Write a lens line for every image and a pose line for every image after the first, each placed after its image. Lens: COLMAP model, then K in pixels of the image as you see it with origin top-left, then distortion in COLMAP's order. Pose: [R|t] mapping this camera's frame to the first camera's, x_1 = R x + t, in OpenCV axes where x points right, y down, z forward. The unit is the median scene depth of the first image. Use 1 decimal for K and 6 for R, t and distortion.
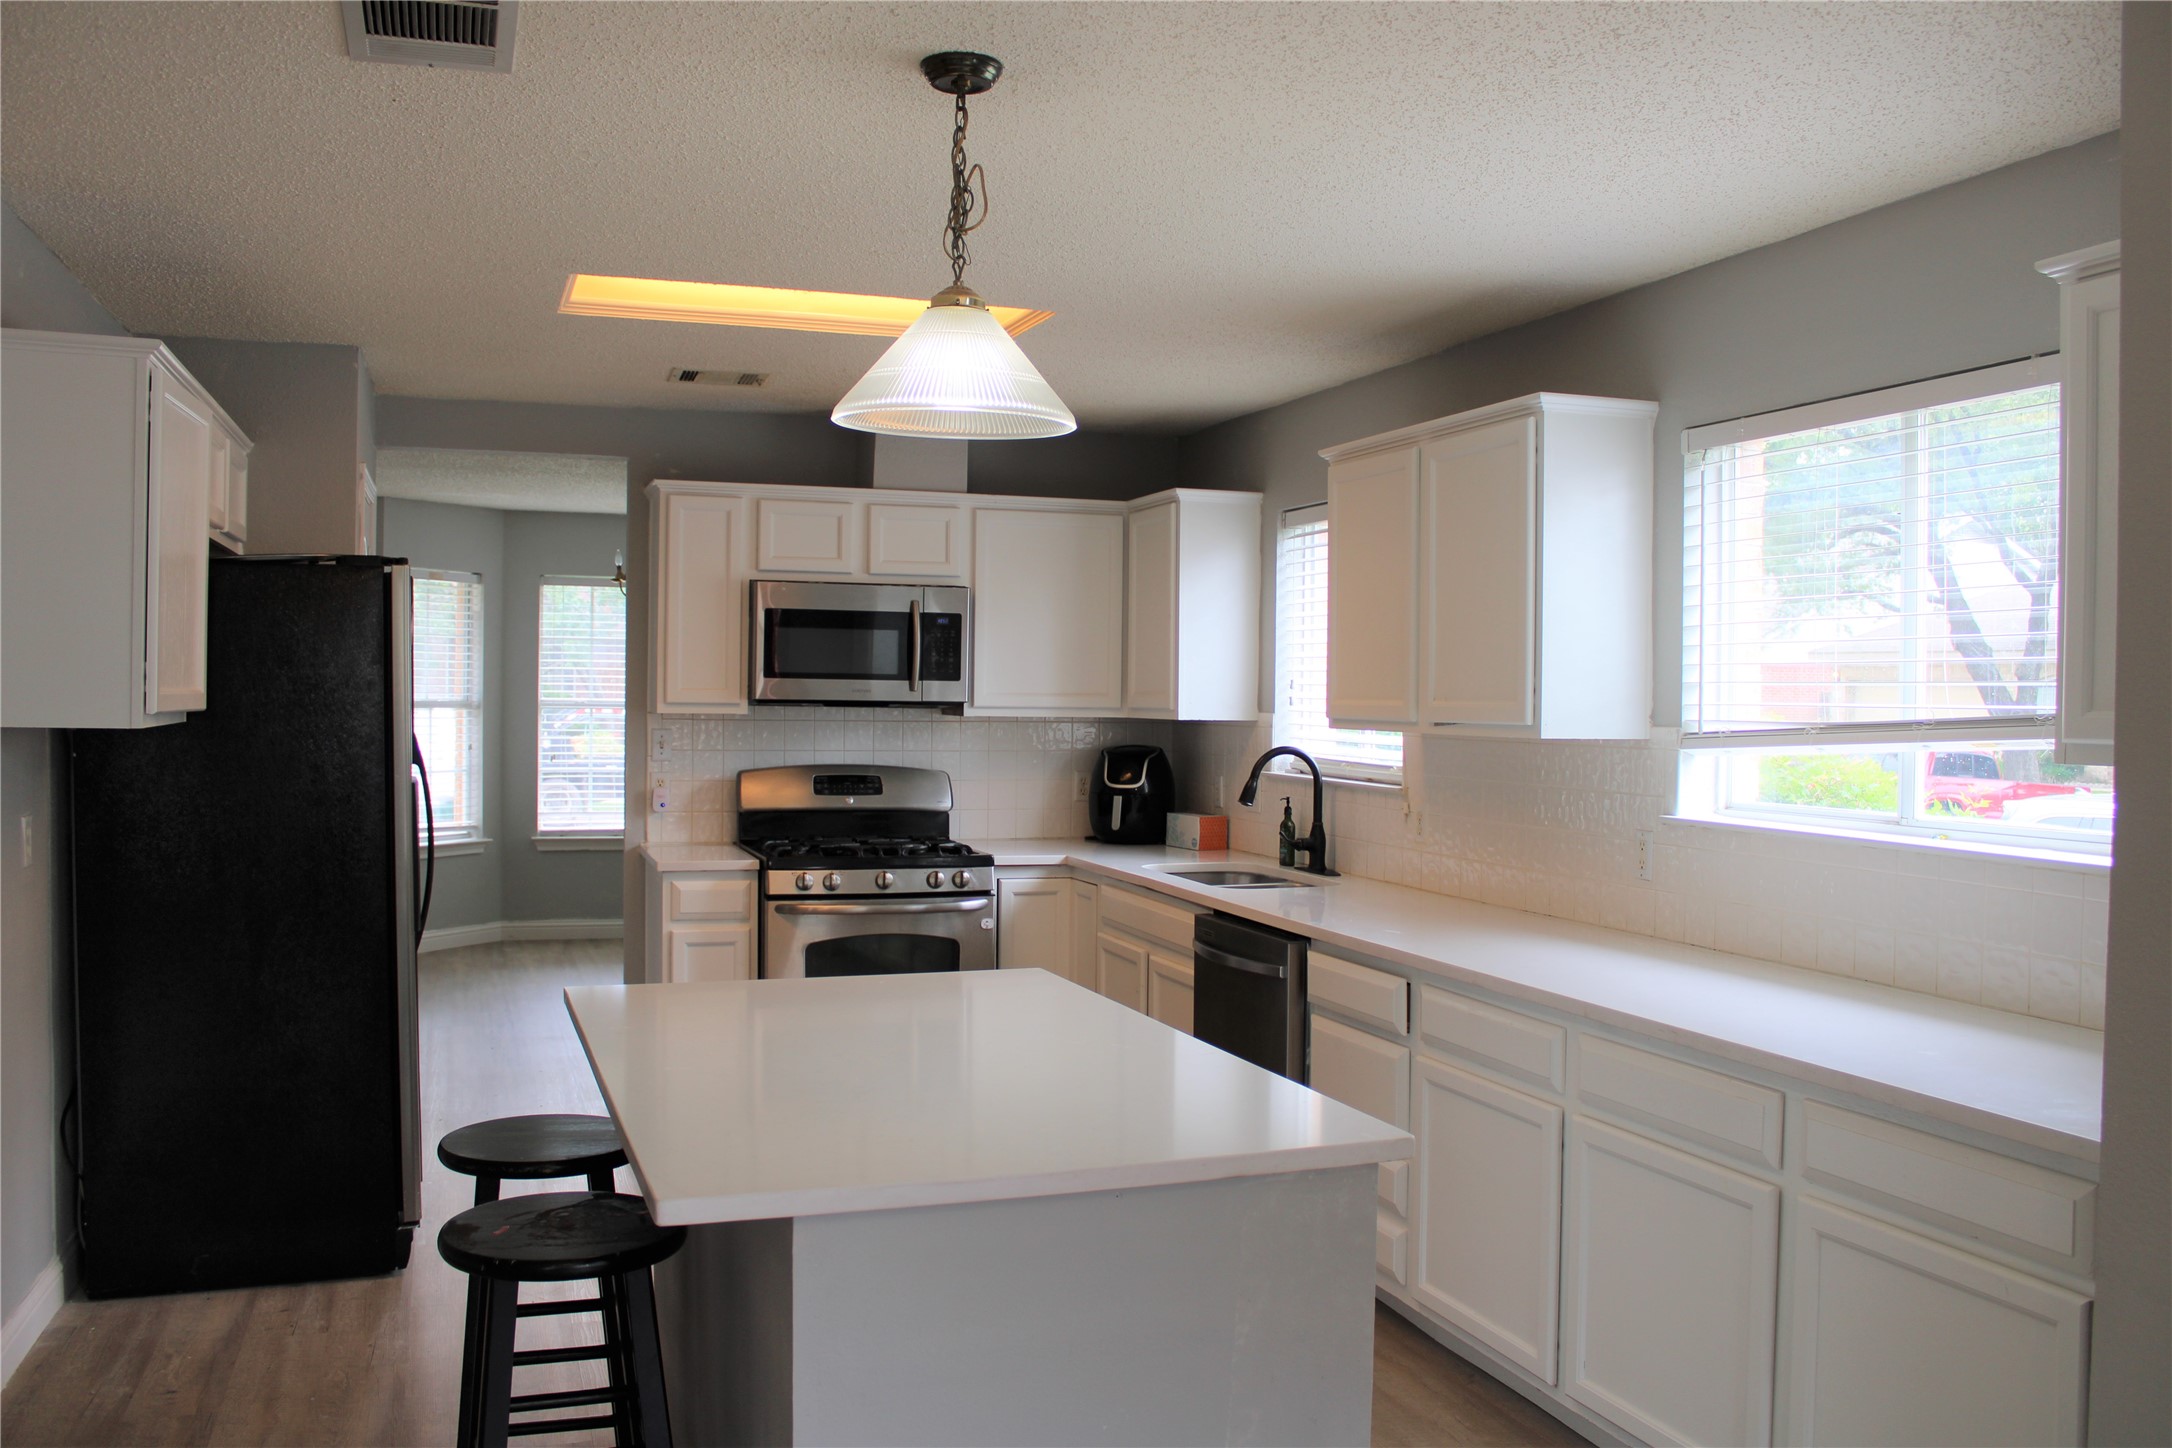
lens RADIAL K [[1814.6, 0, 1102.9], [0, 1814.6, 716.4], [0, 0, 1]] dist [-0.162533, 0.141527]
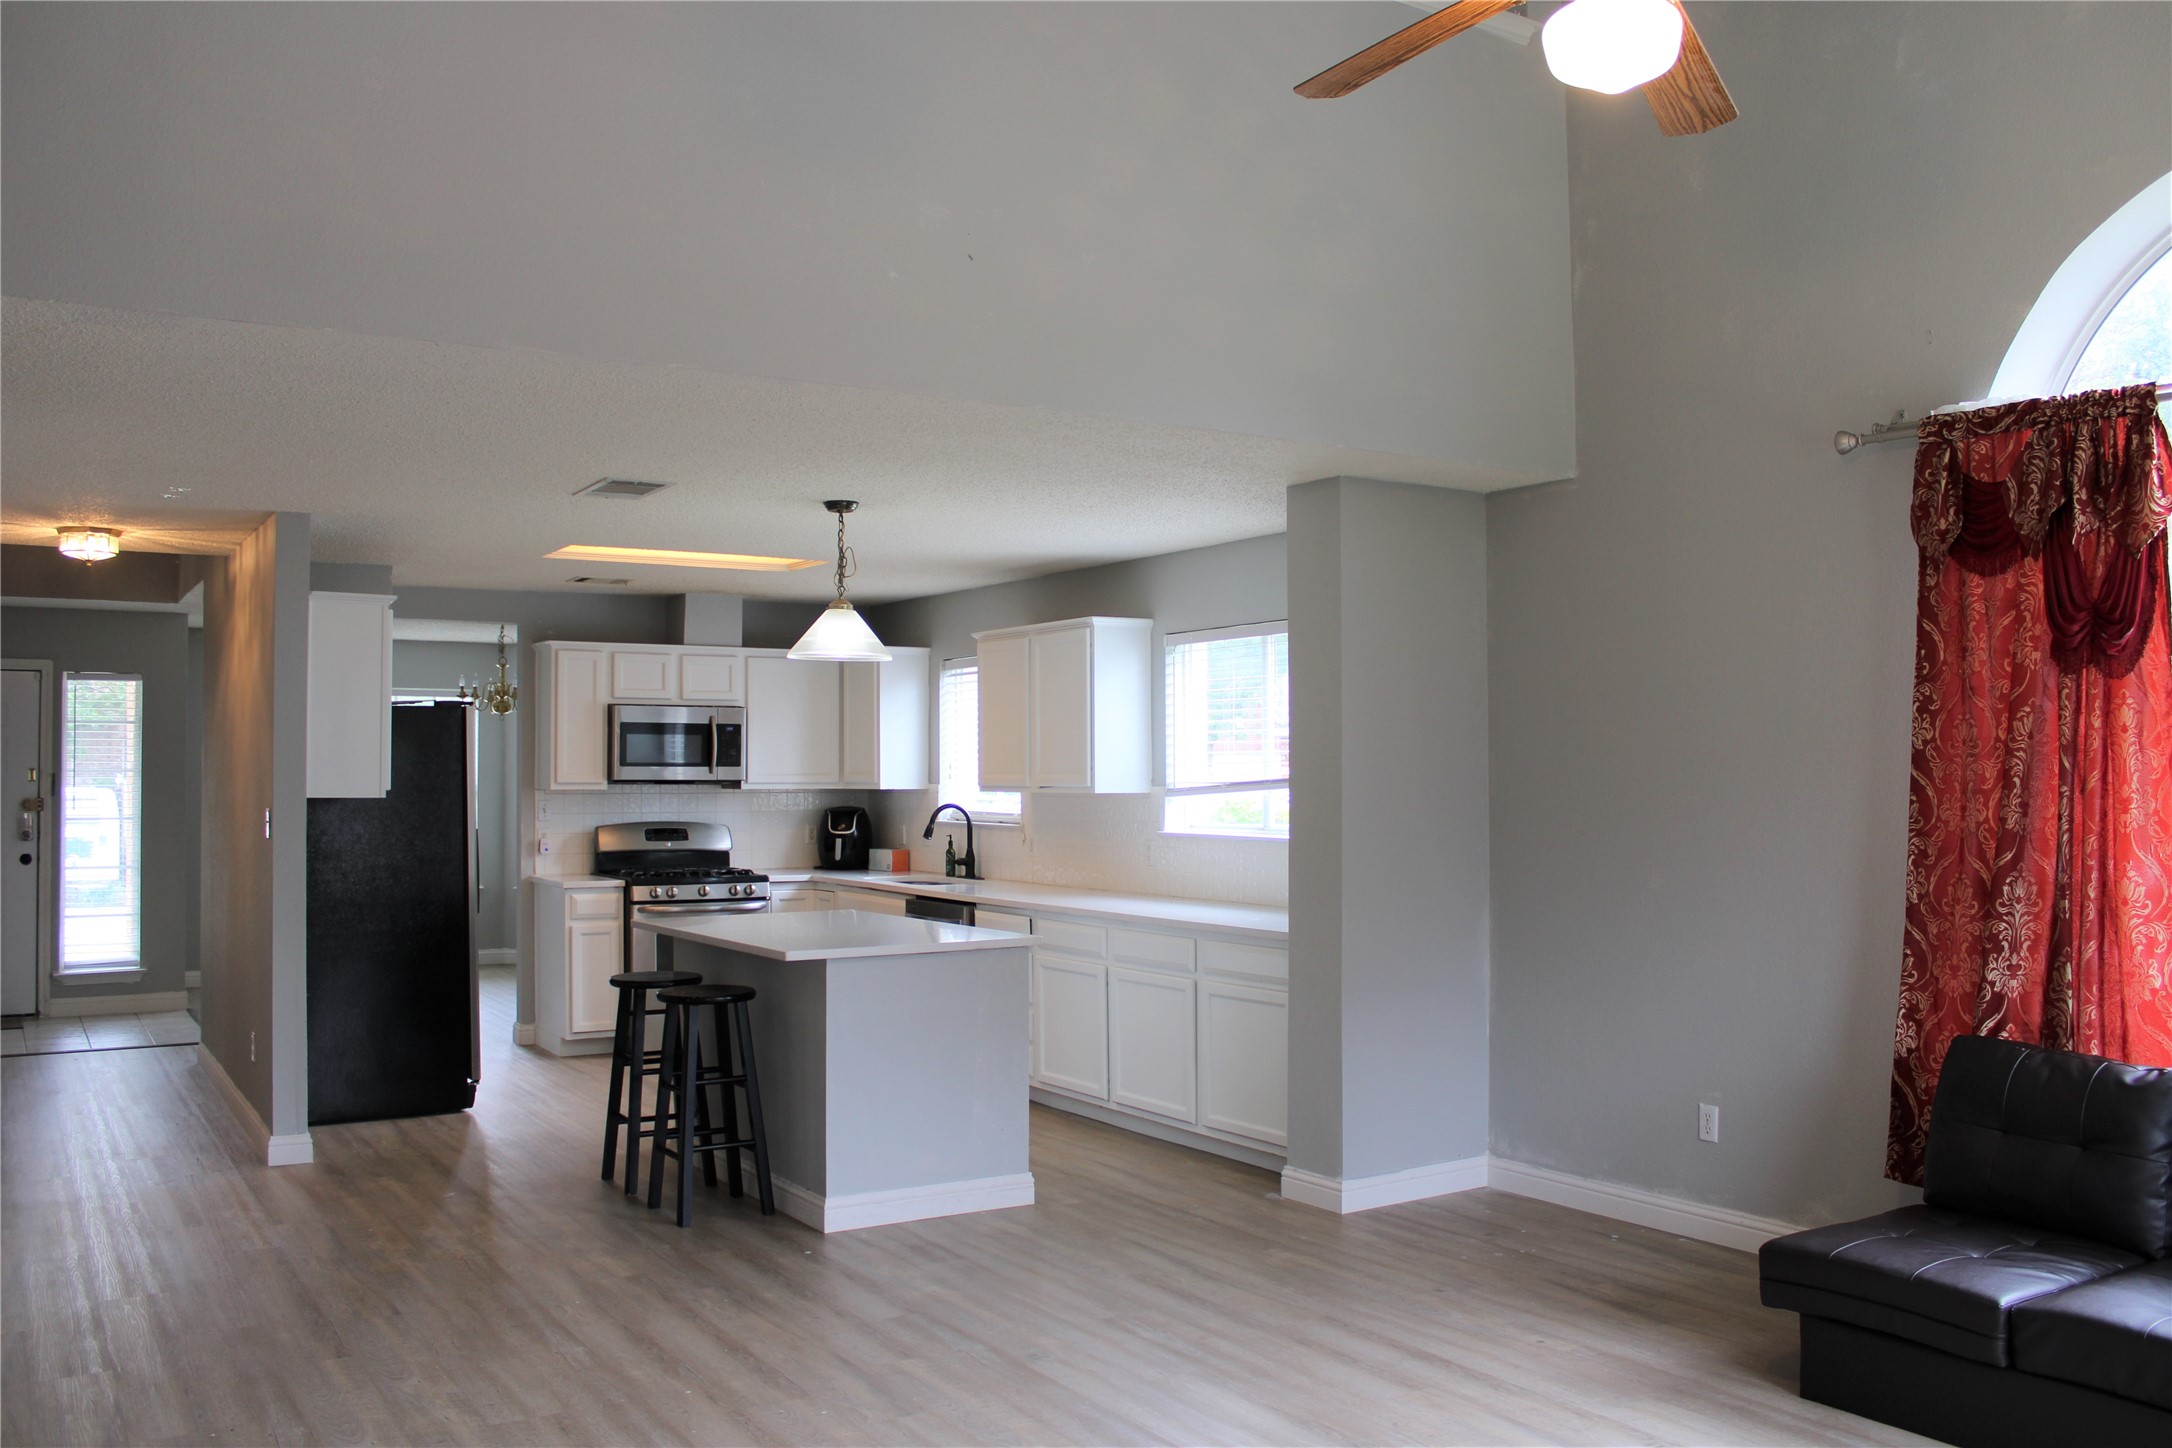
lens RADIAL K [[1814.6, 0, 1102.9], [0, 1814.6, 716.4], [0, 0, 1]] dist [-0.162533, 0.141527]
pose [[0.974525, -0.008203, 0.224127, -0.127762], [0.017752, 0.999017, -0.040625, 0.006242], [-0.223573, 0.043568, 0.973713, -0.625169]]
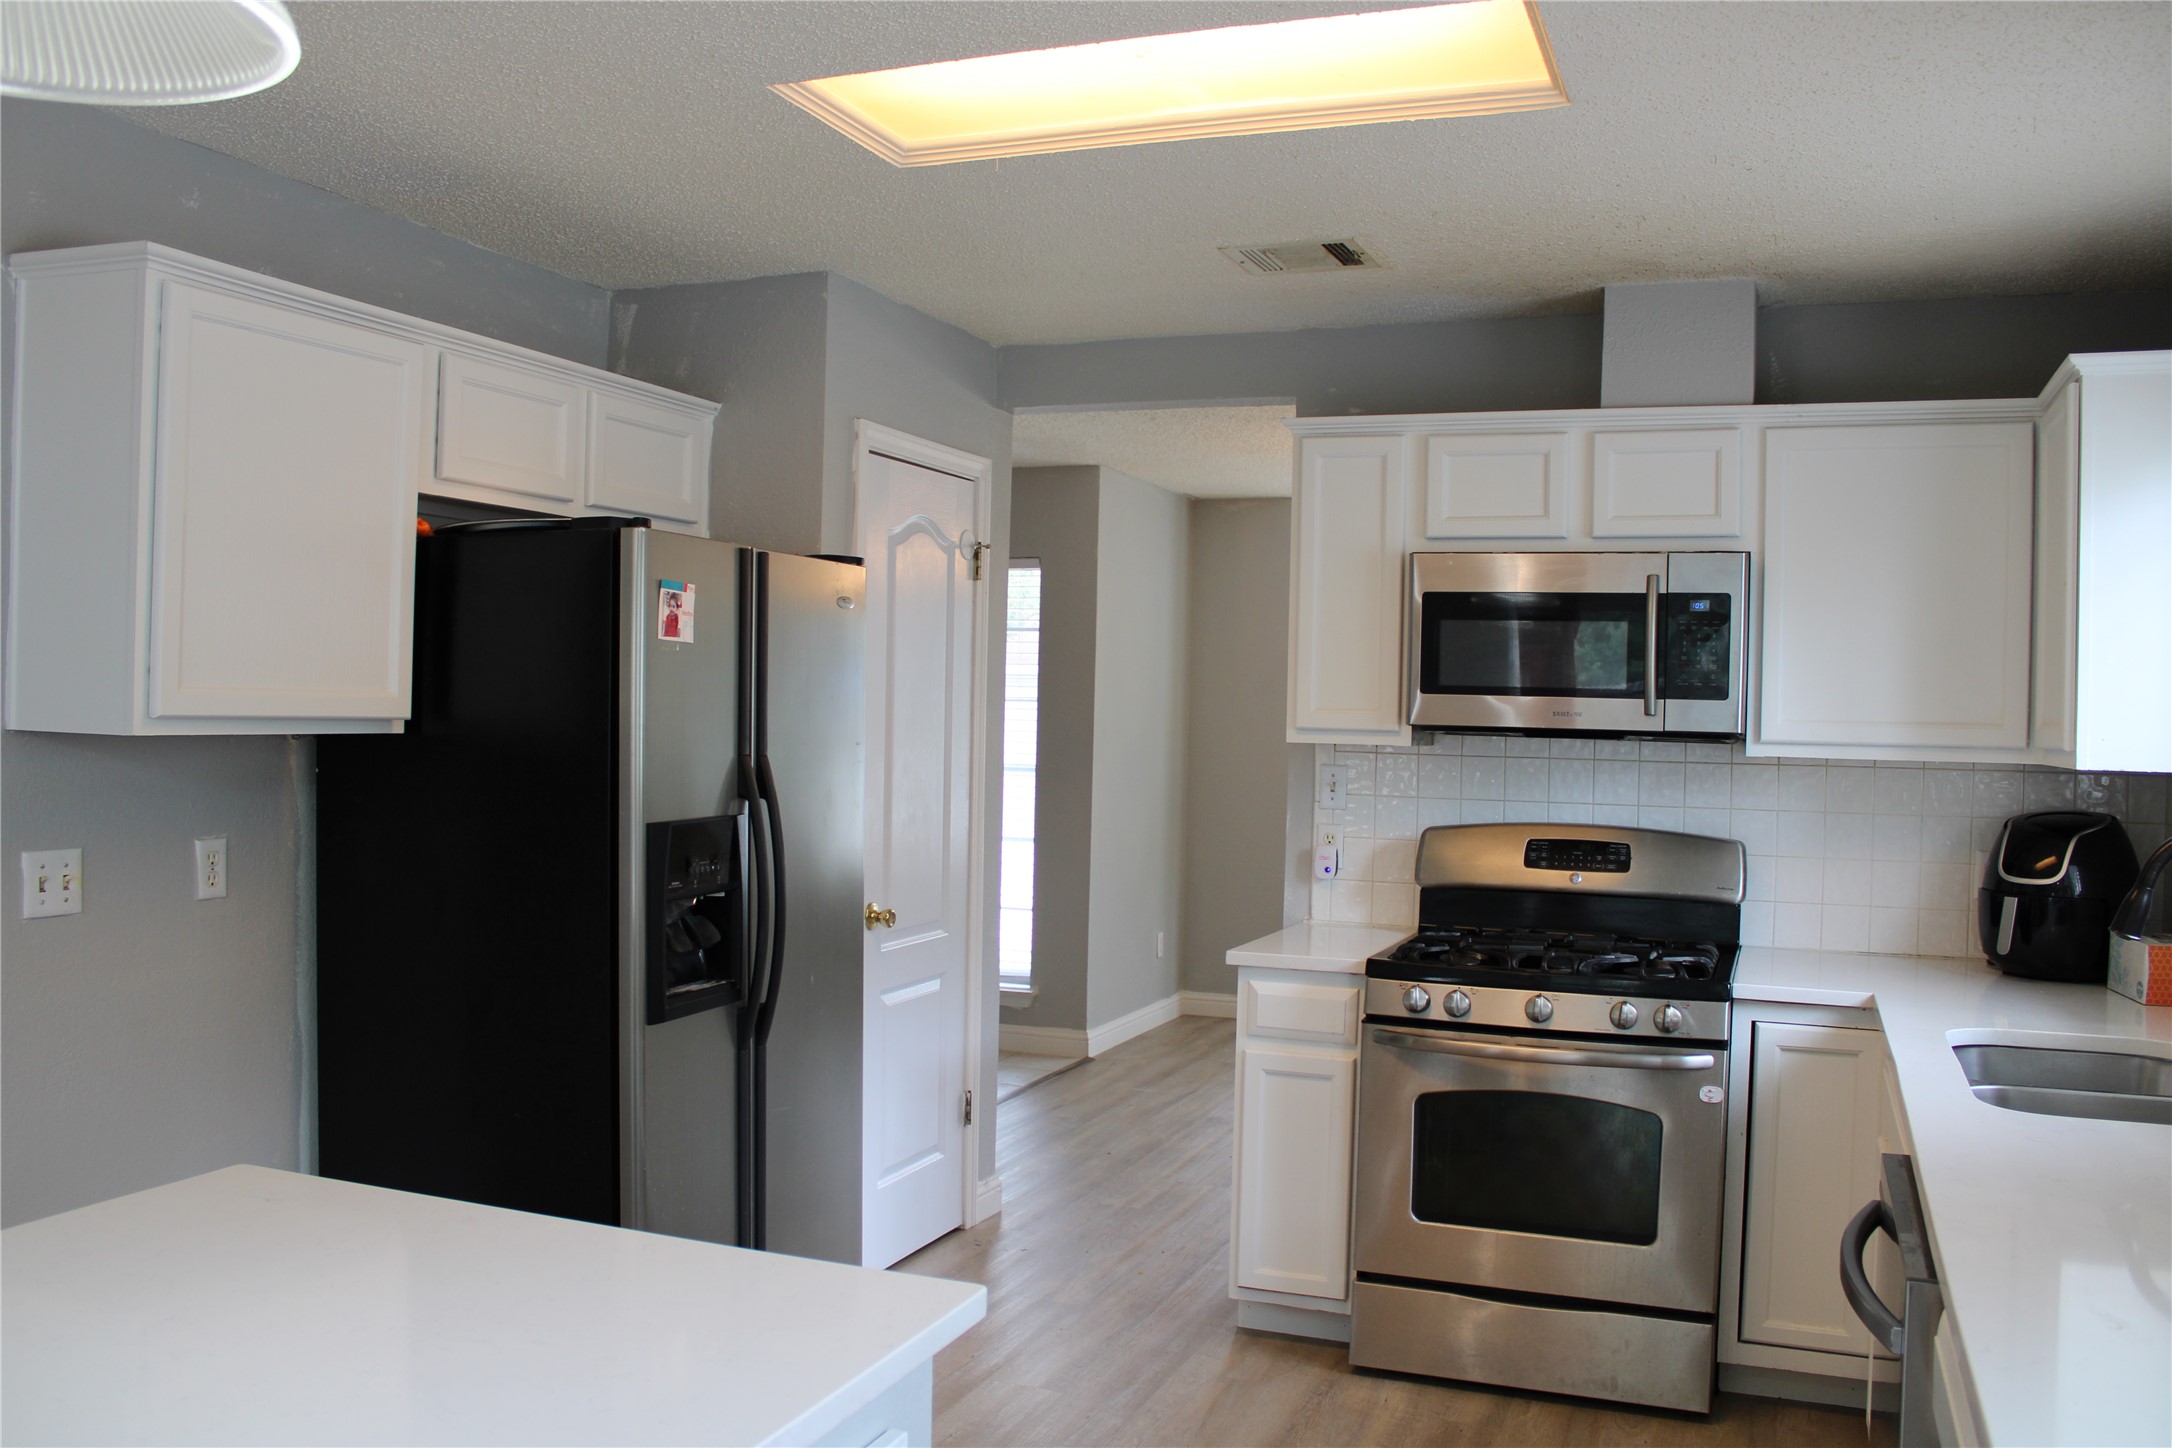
lens RADIAL K [[1814.6, 0, 1102.9], [0, 1814.6, 716.4], [0, 0, 1]] dist [-0.162533, 0.141527]
pose [[0.754187, 0.007893, -0.656612, 0.171414], [-0.022567, 0.999649, -0.013903, -0.000309], [0.656271, 0.025303, 0.754100, 0.404587]]
